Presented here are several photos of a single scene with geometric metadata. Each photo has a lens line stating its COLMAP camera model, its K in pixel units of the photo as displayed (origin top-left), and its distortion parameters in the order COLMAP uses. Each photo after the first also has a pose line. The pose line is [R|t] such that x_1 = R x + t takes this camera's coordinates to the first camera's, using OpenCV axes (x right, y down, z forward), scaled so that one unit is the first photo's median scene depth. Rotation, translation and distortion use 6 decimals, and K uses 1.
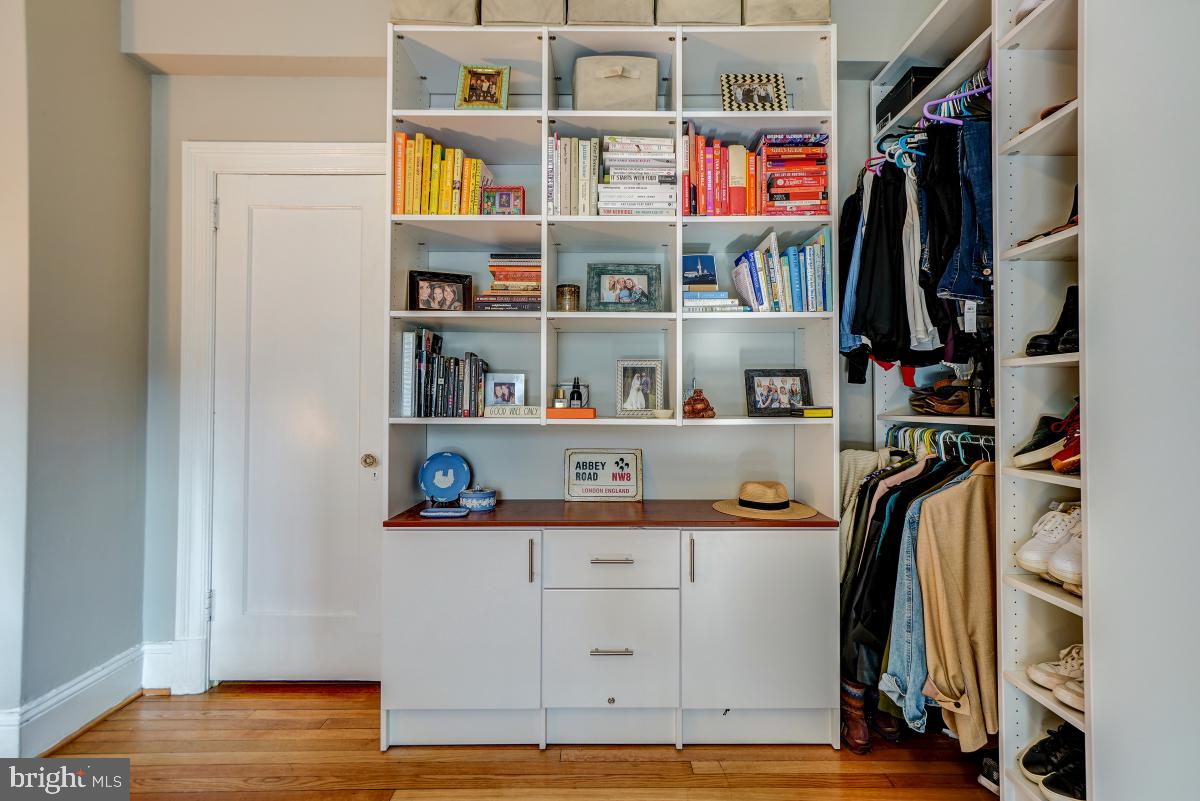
lens RADIAL K [[520.3, 0, 606.0], [0, 520.3, 393.2], [0, 0, 1]] dist [-0.018054, 0.013108]
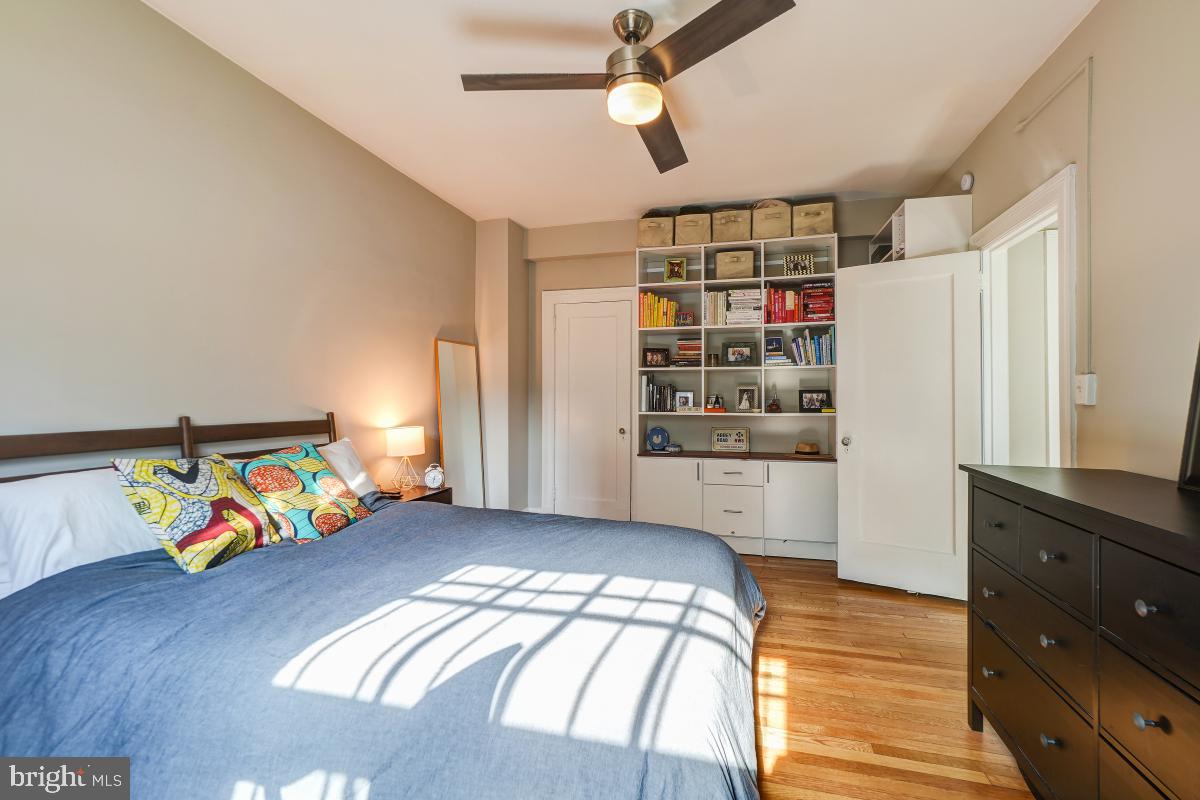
lens RADIAL K [[520.3, 0, 606.0], [0, 520.3, 392.7], [0, 0, 1]] dist [-0.018054, 0.013108]
pose [[0.964944, -0.003861, -0.262429, 0.071108], [0.005370, 0.999973, 0.005034, -0.052791], [0.262402, -0.006267, 0.964938, -1.329077]]
